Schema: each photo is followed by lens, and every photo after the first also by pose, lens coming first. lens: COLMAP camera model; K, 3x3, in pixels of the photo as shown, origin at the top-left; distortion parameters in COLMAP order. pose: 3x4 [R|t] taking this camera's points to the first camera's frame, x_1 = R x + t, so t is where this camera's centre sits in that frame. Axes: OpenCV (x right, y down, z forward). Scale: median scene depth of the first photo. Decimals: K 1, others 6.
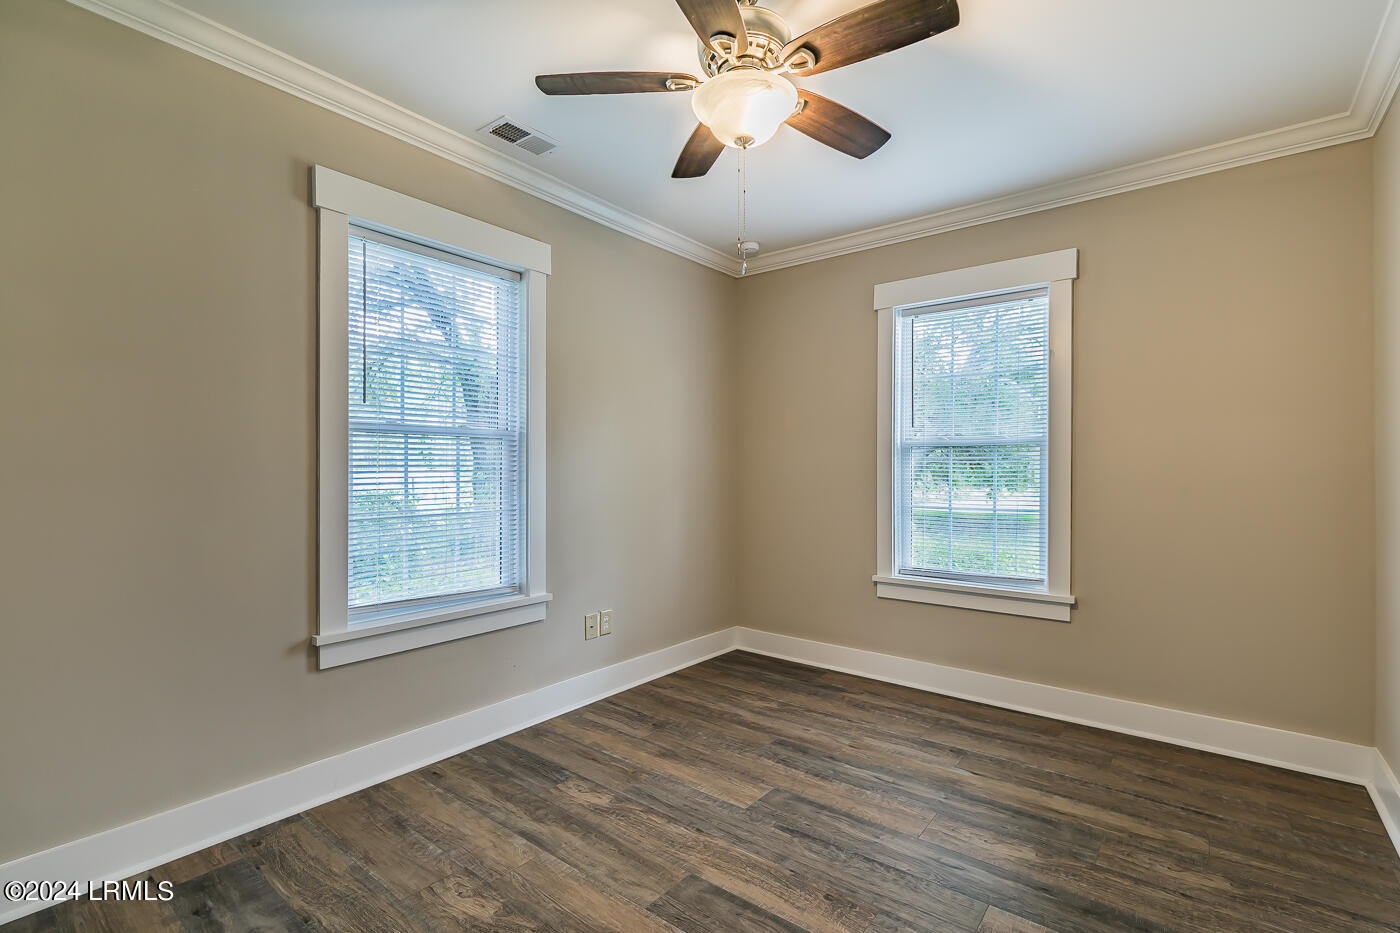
lens RADIAL K [[632.5, 0, 705.3], [0, 632.5, 465.4], [0, 0, 1]] dist [0.017321, -0.008245]
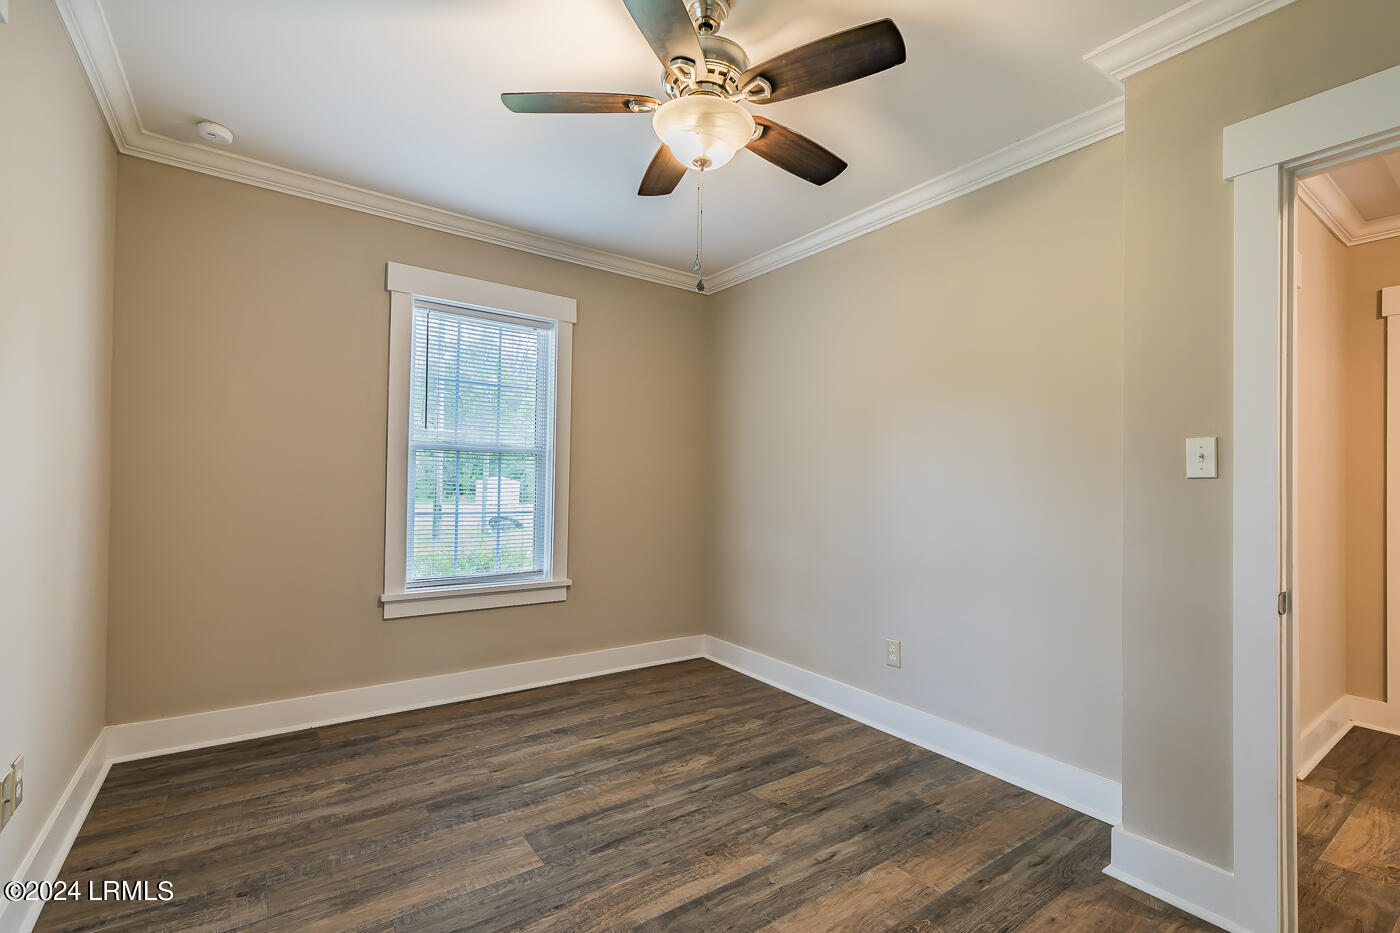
lens RADIAL K [[628.6, 0, 709.1], [0, 628.6, 468.3], [0, 0, 1]] dist [0.009739, -0.001970]
pose [[0.278669, 0.021404, 0.960149, -0.602213], [-0.028645, 0.999492, -0.013968, -0.001090], [-0.959960, -0.023611, 0.279141, 0.459381]]
